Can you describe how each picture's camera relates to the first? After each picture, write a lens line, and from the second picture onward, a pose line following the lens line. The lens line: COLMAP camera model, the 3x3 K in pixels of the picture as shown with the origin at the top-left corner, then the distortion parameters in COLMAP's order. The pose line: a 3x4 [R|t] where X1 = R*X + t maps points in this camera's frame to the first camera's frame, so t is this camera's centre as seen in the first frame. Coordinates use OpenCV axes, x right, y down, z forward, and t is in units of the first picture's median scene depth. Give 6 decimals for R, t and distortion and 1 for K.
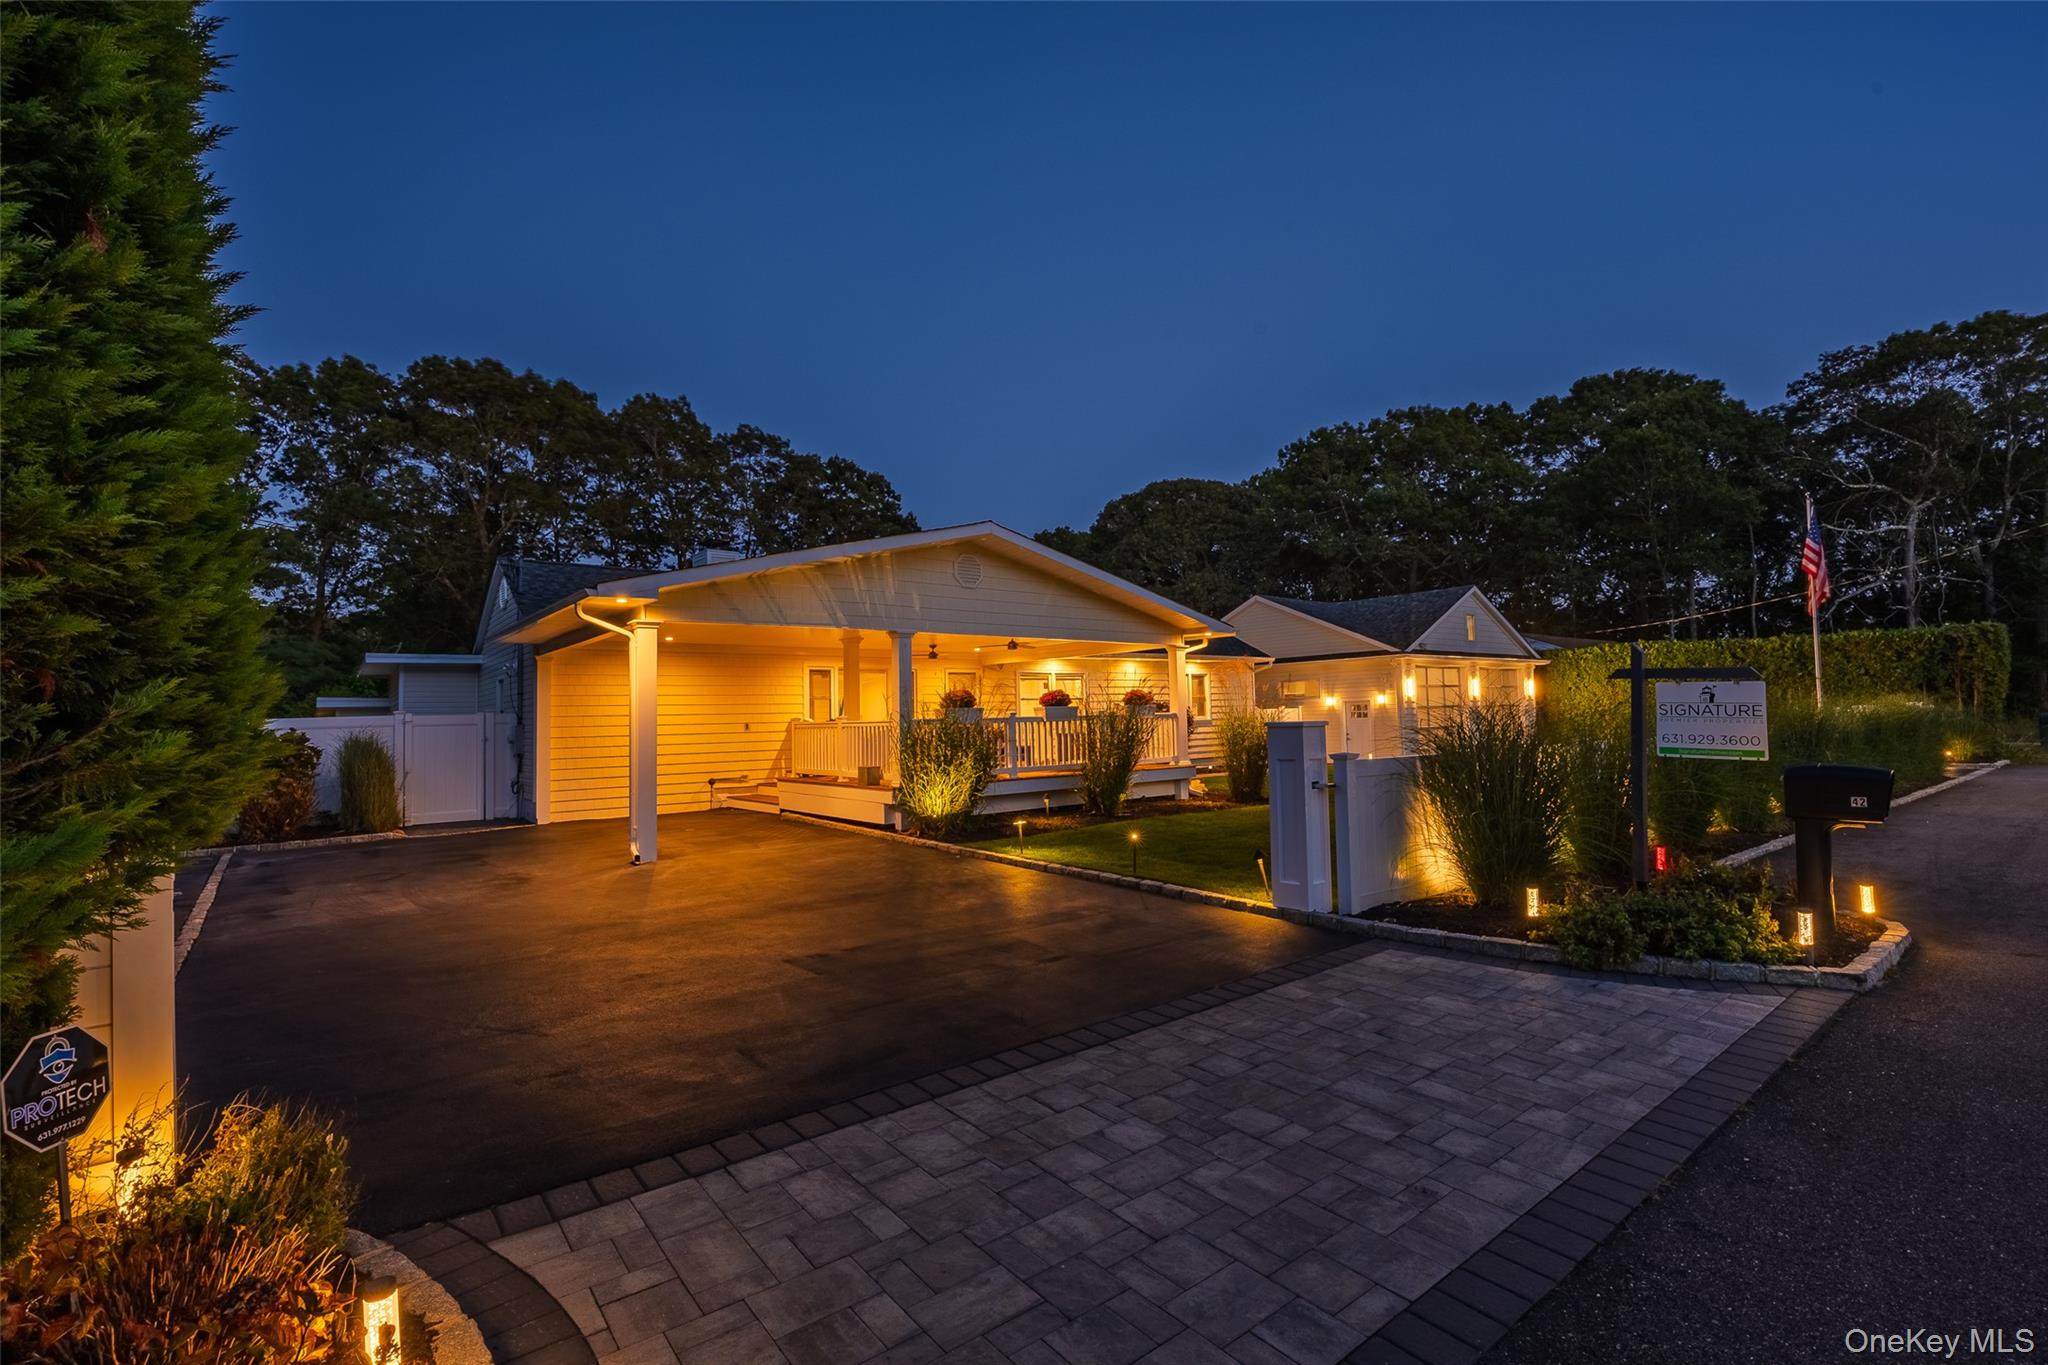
lens RADIAL K [[918.8, 0, 1024.0], [0, 918.8, 682.5], [0, 0, 1]] dist [-0.023484, -0.000094]
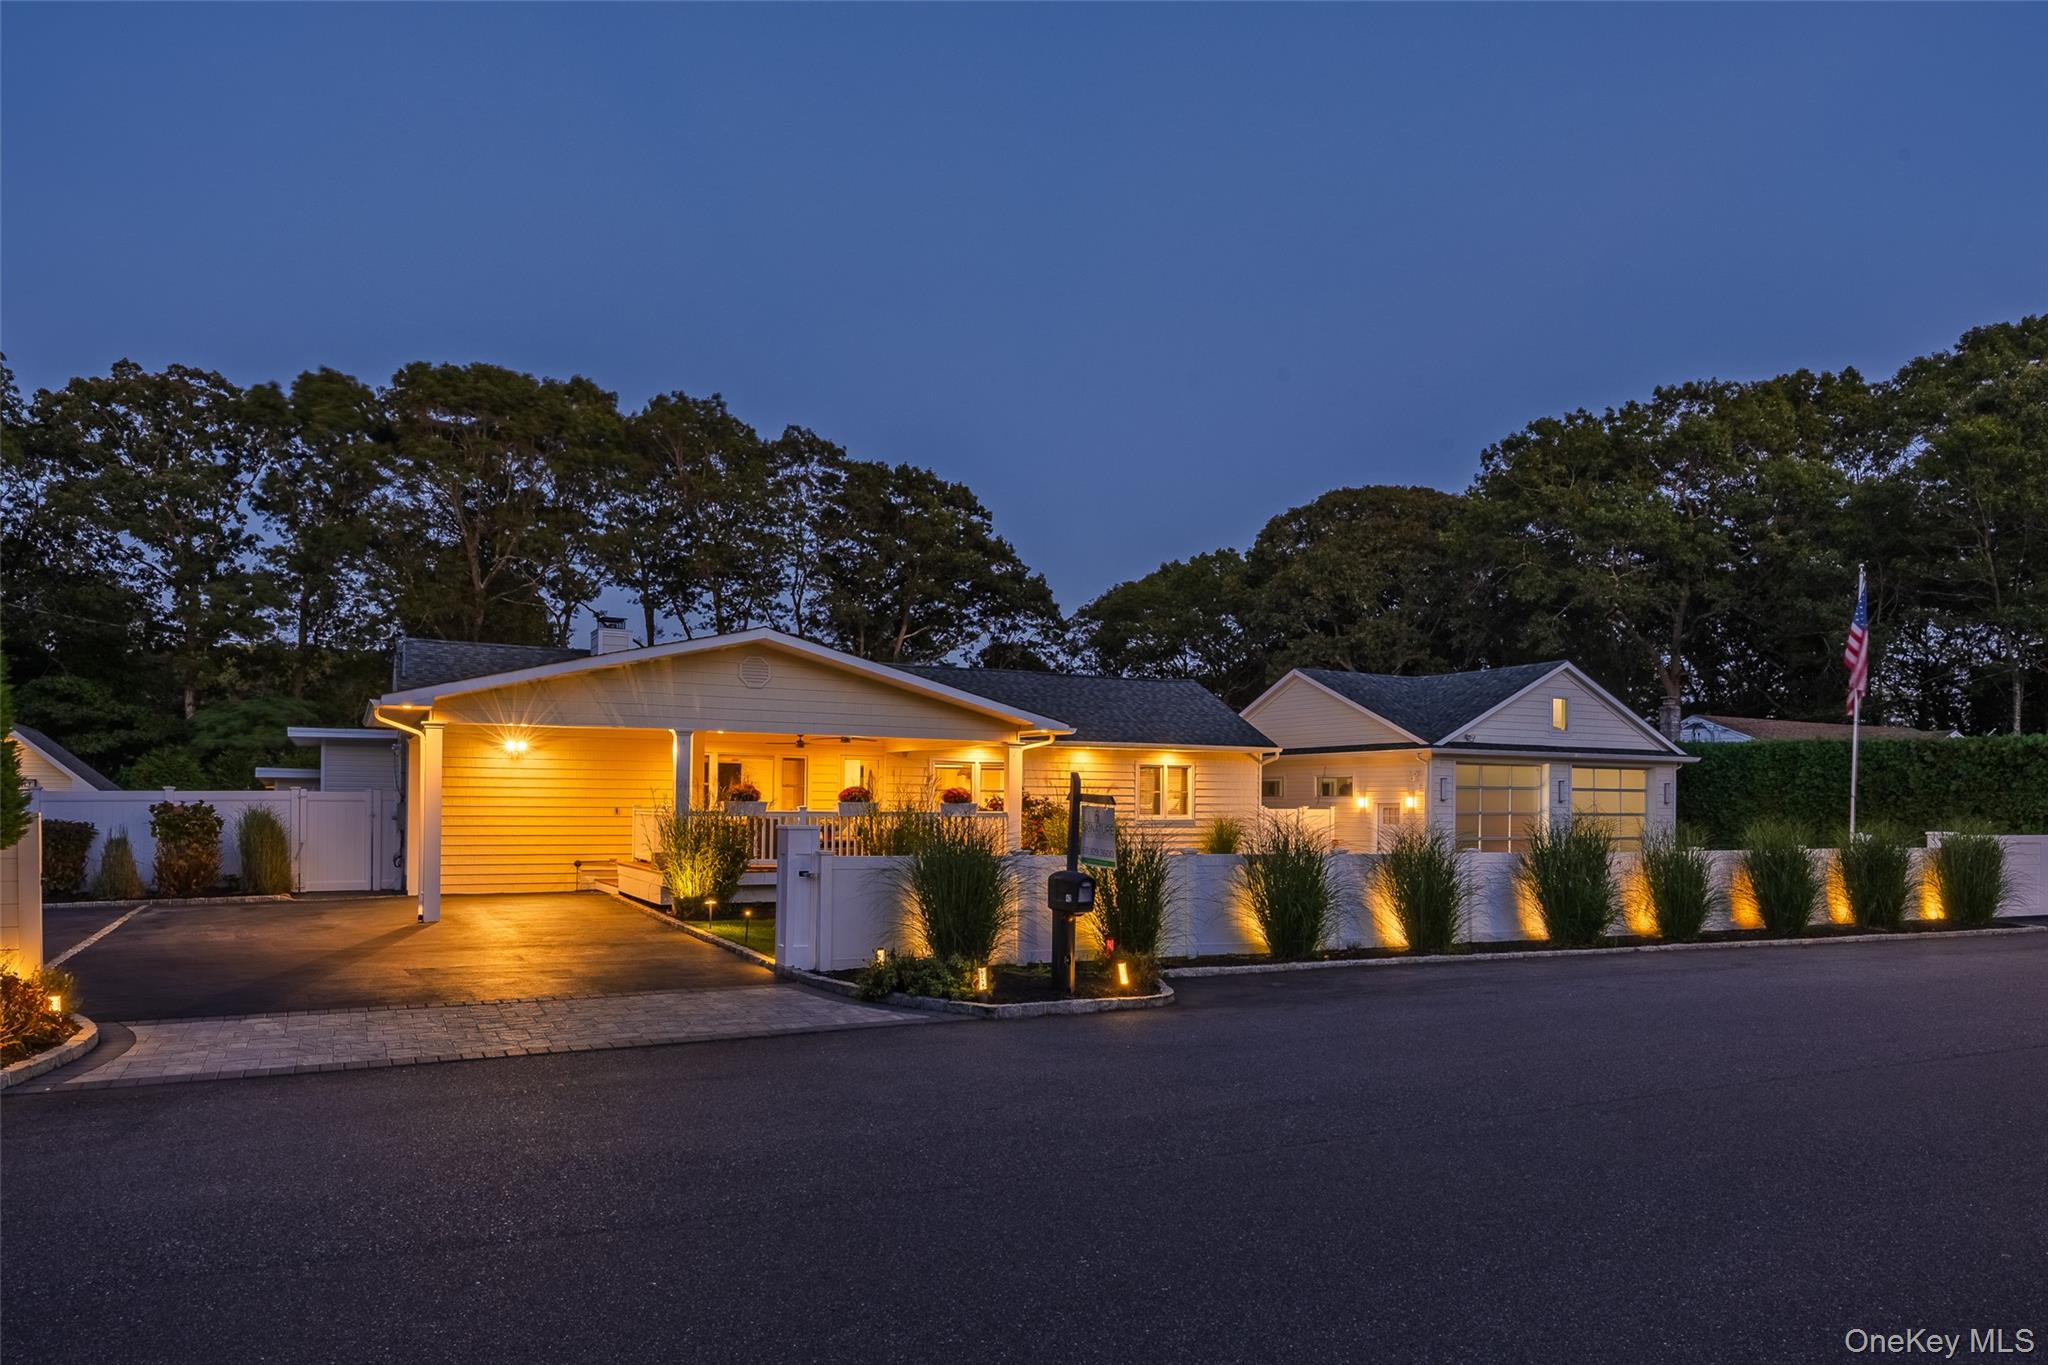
lens RADIAL K [[1322.4, 0, 1024.0], [0, 1322.4, 825.5], [0, 0, 1]] dist [-0.006391, 0.002159]
pose [[0.980906, 0.035815, -0.191158, 0.261056], [-0.024936, 0.997945, 0.059020, -0.020693], [0.192879, -0.053127, 0.979783, -0.213056]]
